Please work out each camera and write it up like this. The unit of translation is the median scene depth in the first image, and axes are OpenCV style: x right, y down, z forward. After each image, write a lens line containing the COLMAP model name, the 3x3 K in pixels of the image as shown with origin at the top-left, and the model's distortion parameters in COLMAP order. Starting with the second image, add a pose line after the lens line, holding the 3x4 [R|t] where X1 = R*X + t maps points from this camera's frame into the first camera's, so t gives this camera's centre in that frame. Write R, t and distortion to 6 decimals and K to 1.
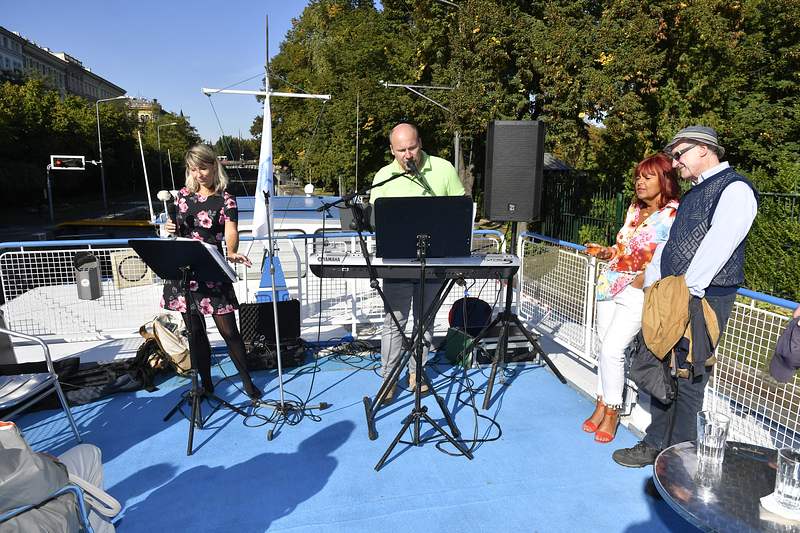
lens RADIAL K [[540.8, 0, 395.2], [0, 540.8, 263.6], [0, 0, 1]] dist [0.002995, -0.020104]
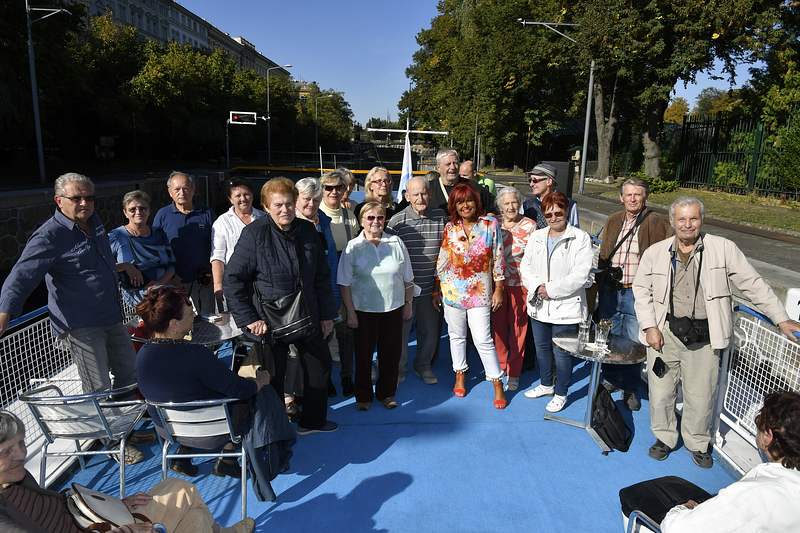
lens RADIAL K [[540.0, 0, 400.0], [0, 540.0, 266.5], [0, 0, 1]] dist [-0.002242, -0.019477]
pose [[0.968145, 0.067303, -0.241177, 0.026543], [-0.059192, 0.997416, 0.040725, 0.081696], [0.243294, -0.025152, 0.969626, -0.063623]]
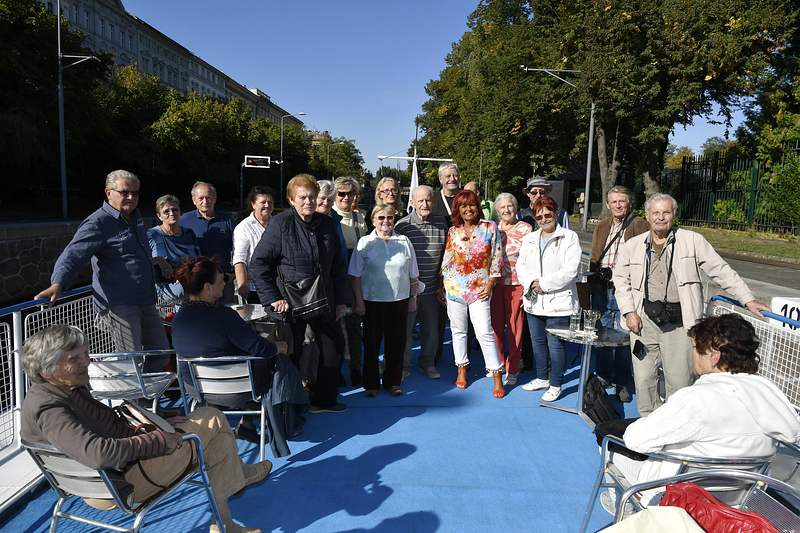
lens RADIAL K [[540.8, 0, 395.2], [0, 540.8, 263.6], [0, 0, 1]] dist [0.002995, -0.020104]
pose [[0.961522, 0.058081, -0.268518, 0.031122], [-0.073968, 0.996035, -0.049422, 0.095756], [0.264583, 0.067383, 0.962006, -0.077737]]
